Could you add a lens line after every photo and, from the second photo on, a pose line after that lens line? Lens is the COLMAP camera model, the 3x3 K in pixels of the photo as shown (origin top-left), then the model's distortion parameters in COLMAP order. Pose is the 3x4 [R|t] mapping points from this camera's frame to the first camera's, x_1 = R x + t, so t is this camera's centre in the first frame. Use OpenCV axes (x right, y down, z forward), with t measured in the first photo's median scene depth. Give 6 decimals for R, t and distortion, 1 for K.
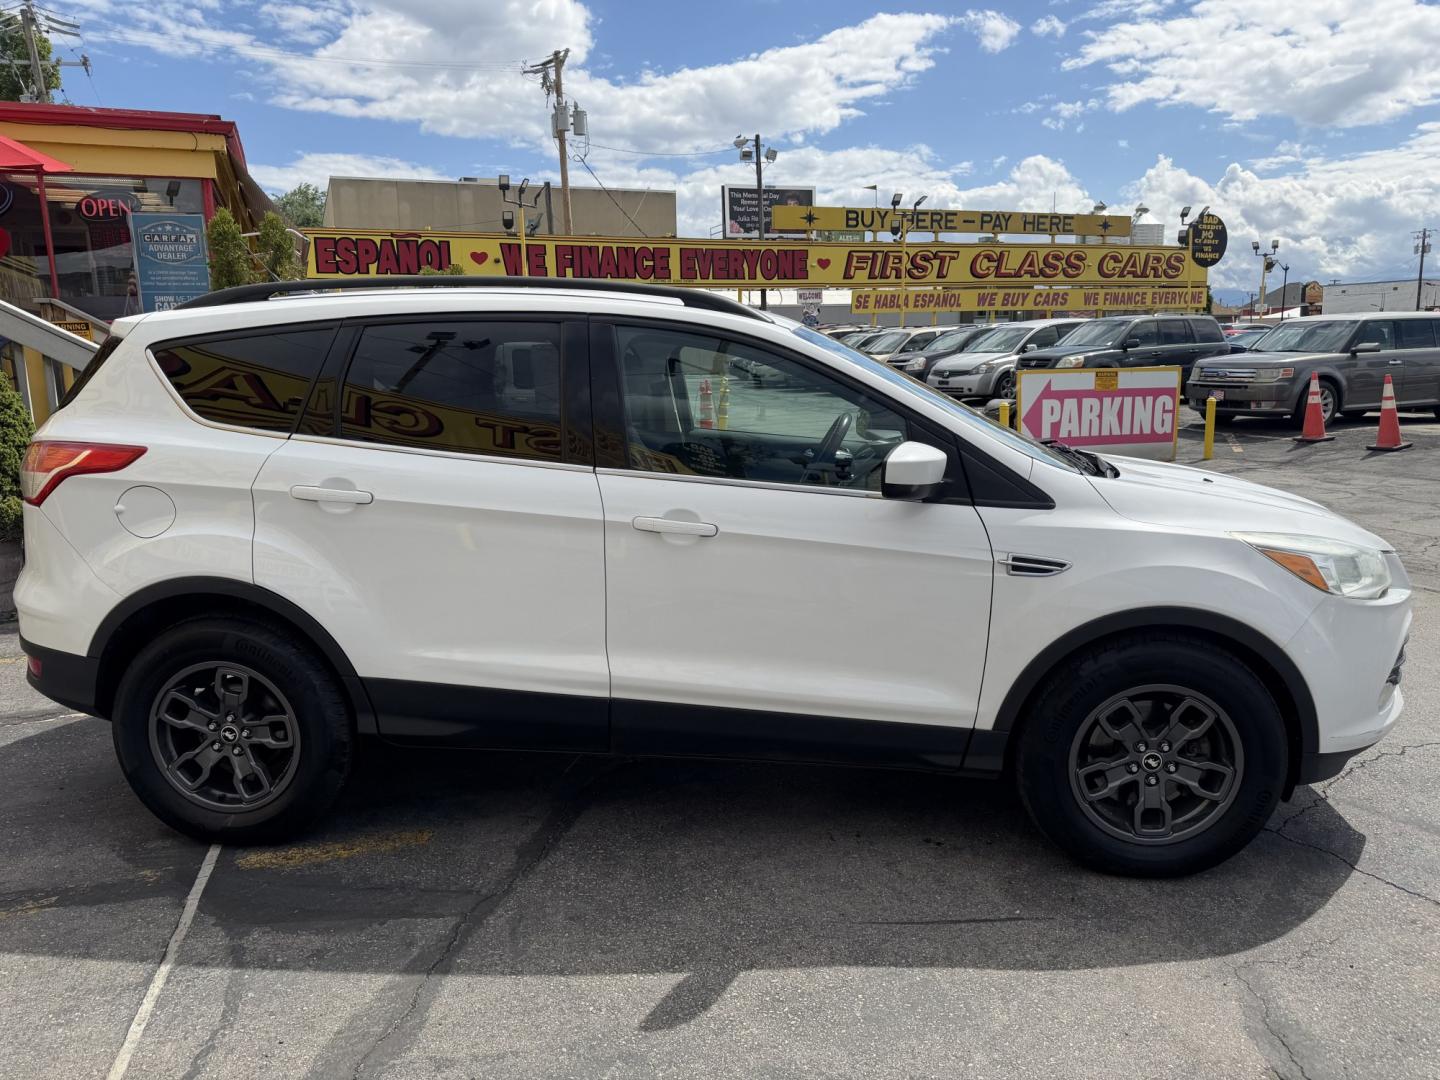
lens RADIAL K [[1012.8, 0, 720.0], [0, 1012.8, 540.0], [0, 0, 1]] dist [0.040778, -0.054598]
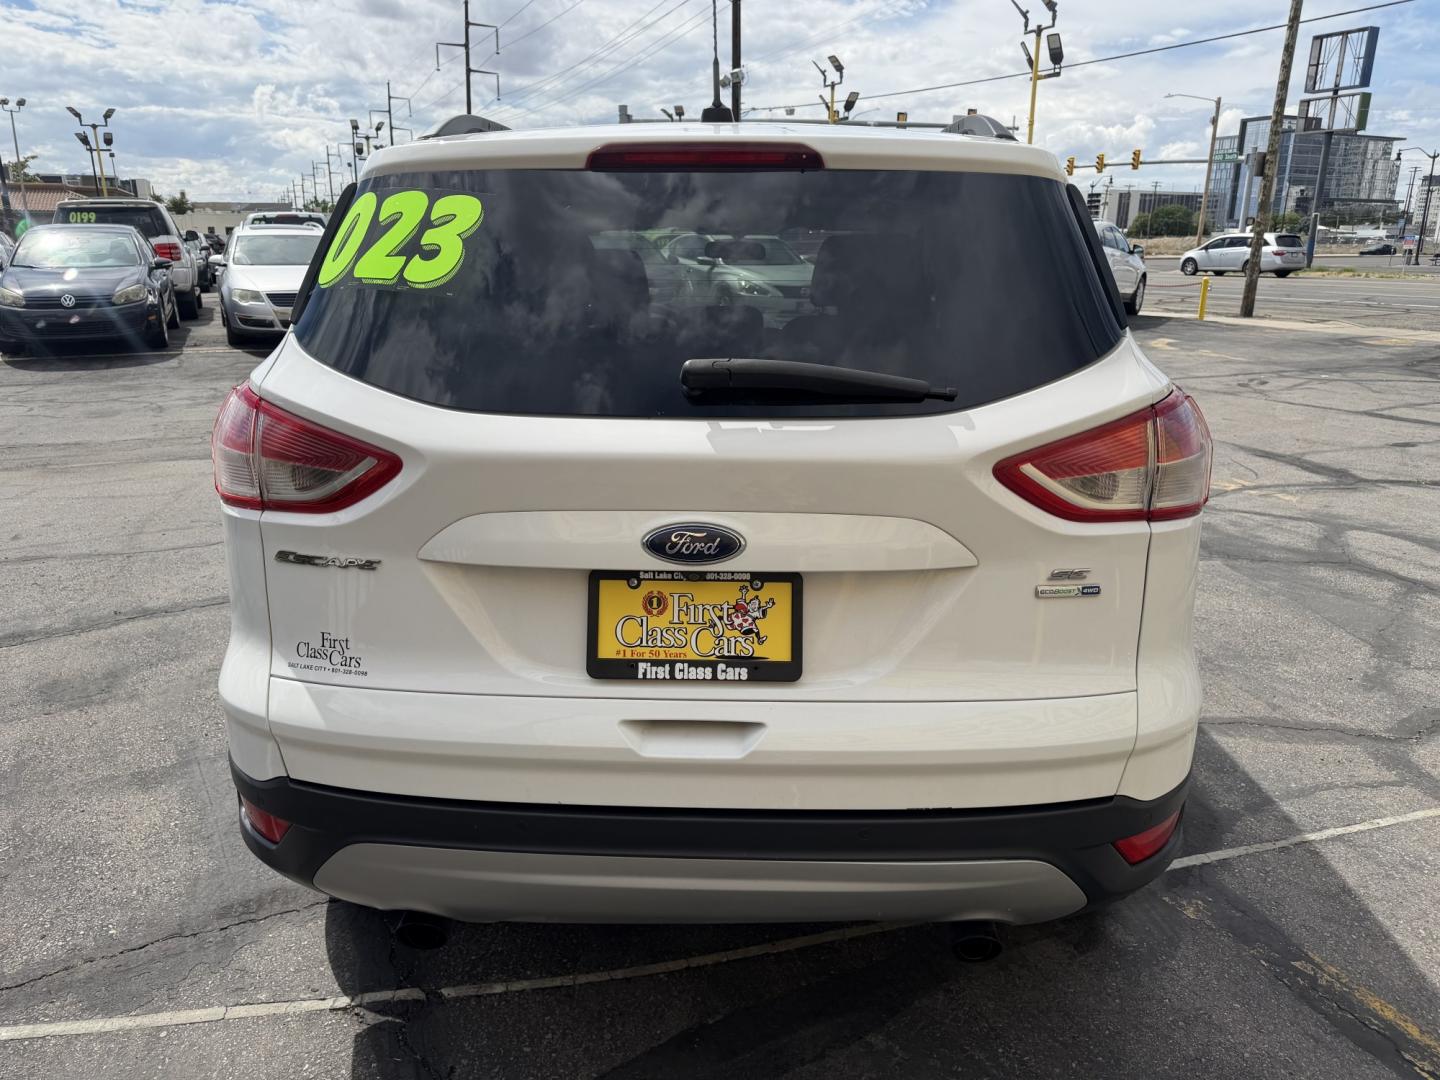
lens RADIAL K [[1026.9, 0, 718.6], [0, 1026.9, 542.7], [0, 0, 1]] dist [0.011809, -0.014500]
pose [[-0.038258, -0.265360, 0.963390, -0.280432], [0.182212, 0.946080, 0.267828, -0.049300], [-0.982515, 0.185788, 0.012156, 0.294353]]
